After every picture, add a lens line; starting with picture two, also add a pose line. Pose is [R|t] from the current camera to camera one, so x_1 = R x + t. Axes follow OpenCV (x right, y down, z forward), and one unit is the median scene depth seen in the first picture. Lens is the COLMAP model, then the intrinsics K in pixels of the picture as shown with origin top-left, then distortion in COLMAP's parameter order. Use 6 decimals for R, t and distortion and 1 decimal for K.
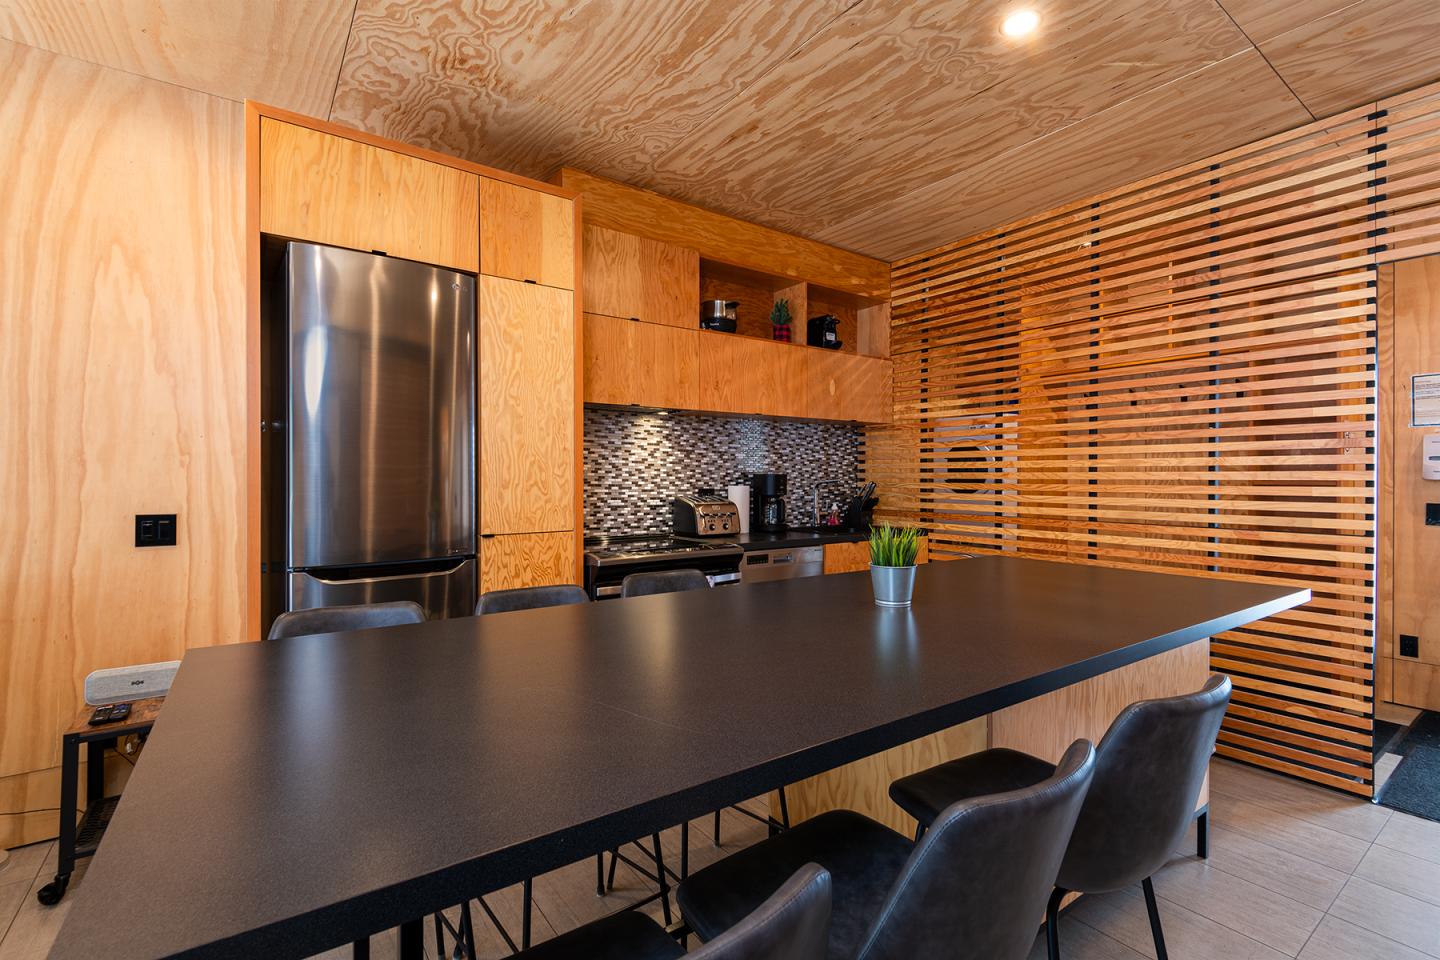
lens RADIAL K [[655.9, 0, 717.6], [0, 655.9, 481.8], [0, 0, 1]] dist [0.012569, -0.008865]
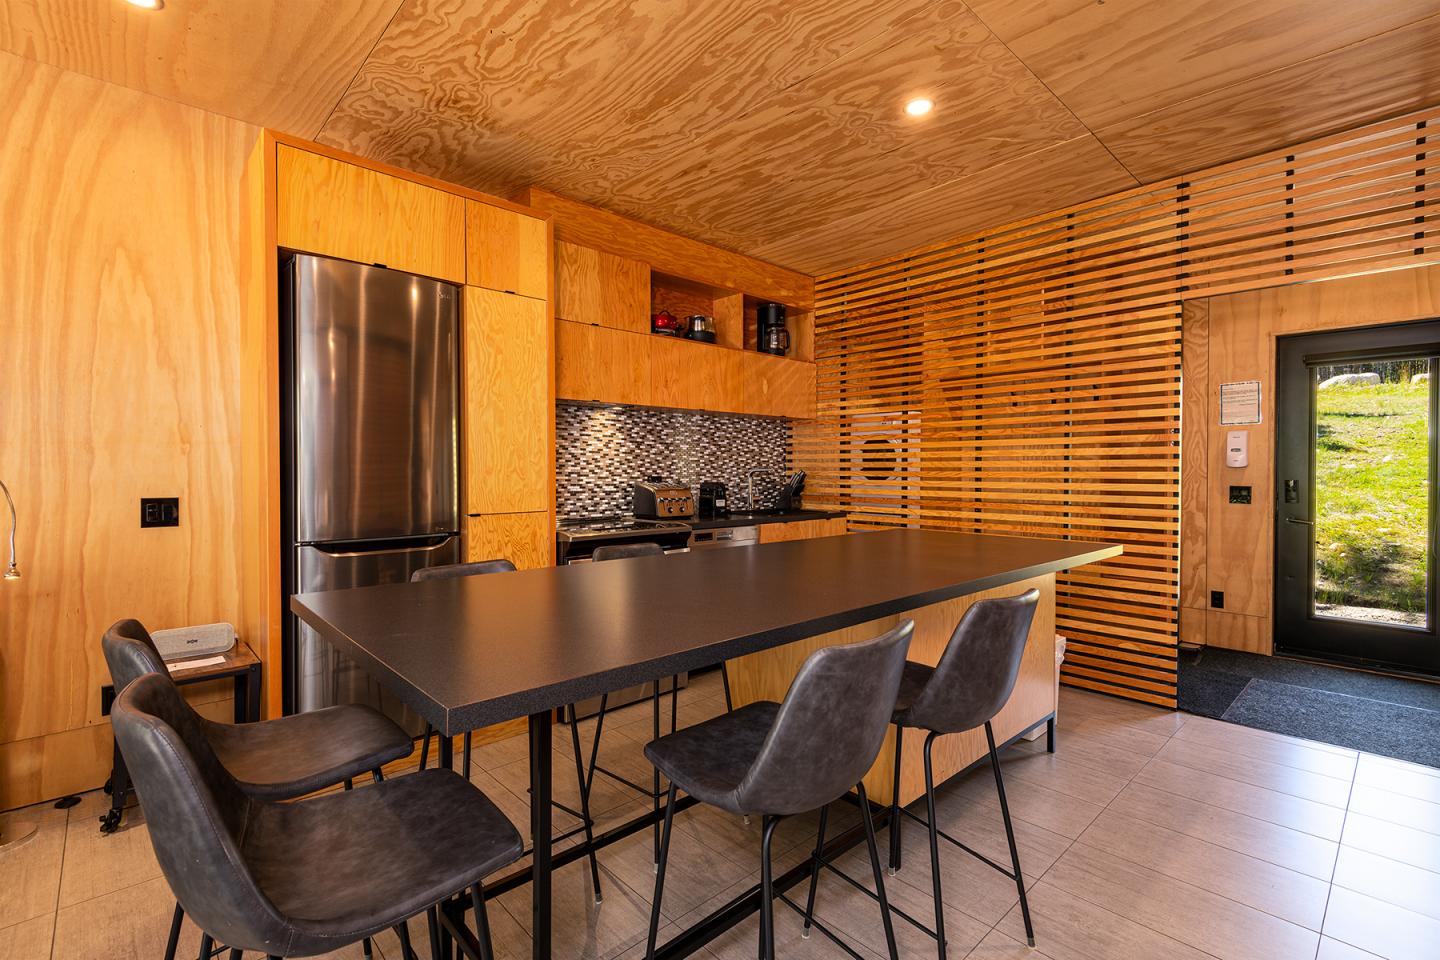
lens RADIAL K [[655.9, 0, 718.3], [0, 655.9, 478.8], [0, 0, 1]] dist [0.012569, -0.008865]
pose [[0.992631, -0.002310, 0.121156, -0.065876], [0.001543, 0.999978, 0.006431, 0.011740], [-0.121168, -0.006197, 0.992613, -0.179099]]
